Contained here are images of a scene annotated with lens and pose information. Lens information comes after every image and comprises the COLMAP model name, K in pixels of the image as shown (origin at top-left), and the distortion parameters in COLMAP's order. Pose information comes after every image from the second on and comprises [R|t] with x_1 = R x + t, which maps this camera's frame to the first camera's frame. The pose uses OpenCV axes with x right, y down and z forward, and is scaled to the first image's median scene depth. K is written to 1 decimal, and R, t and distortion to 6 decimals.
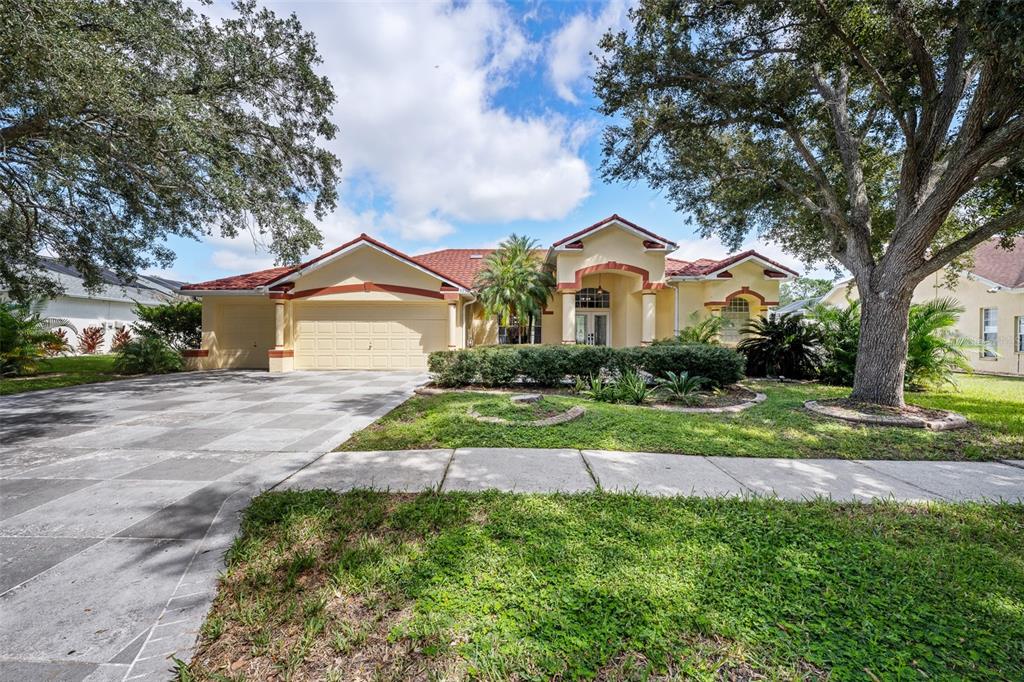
lens RADIAL K [[406.1, 0, 510.8], [0, 406.1, 336.7], [0, 0, 1]] dist [-0.001488, 0.000170]
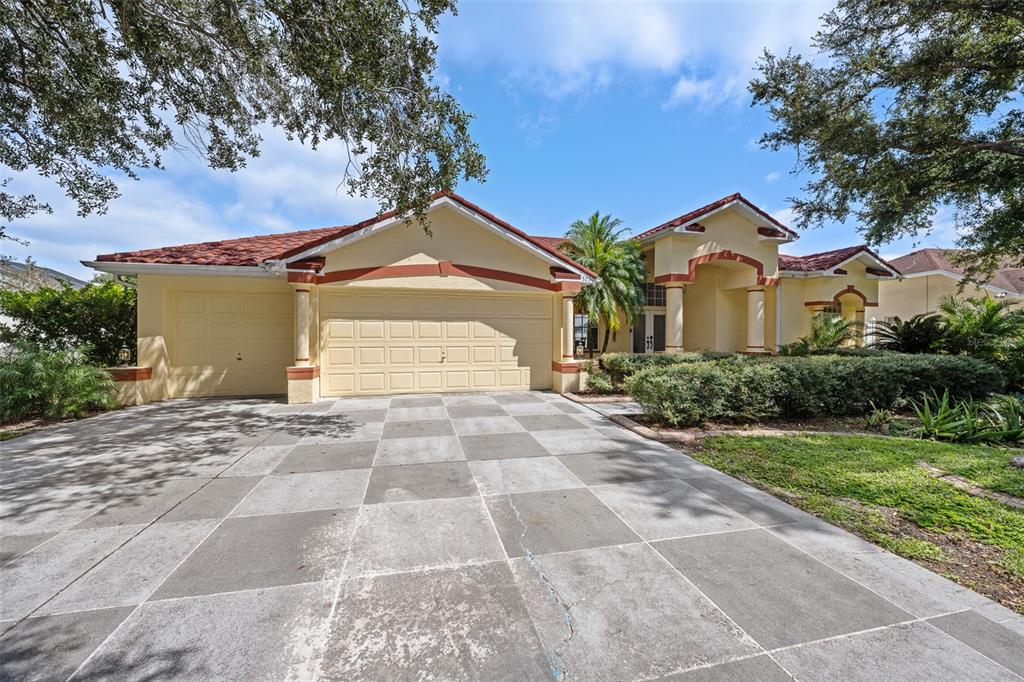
lens RADIAL K [[406.1, 0, 510.8], [0, 406.1, 336.7], [0, 0, 1]] dist [-0.001488, 0.000170]
pose [[0.968688, -0.002747, 0.248268, -0.410558], [0.001941, 0.999992, 0.003493, -0.013553], [-0.248275, -0.002902, 0.968685, 0.327111]]
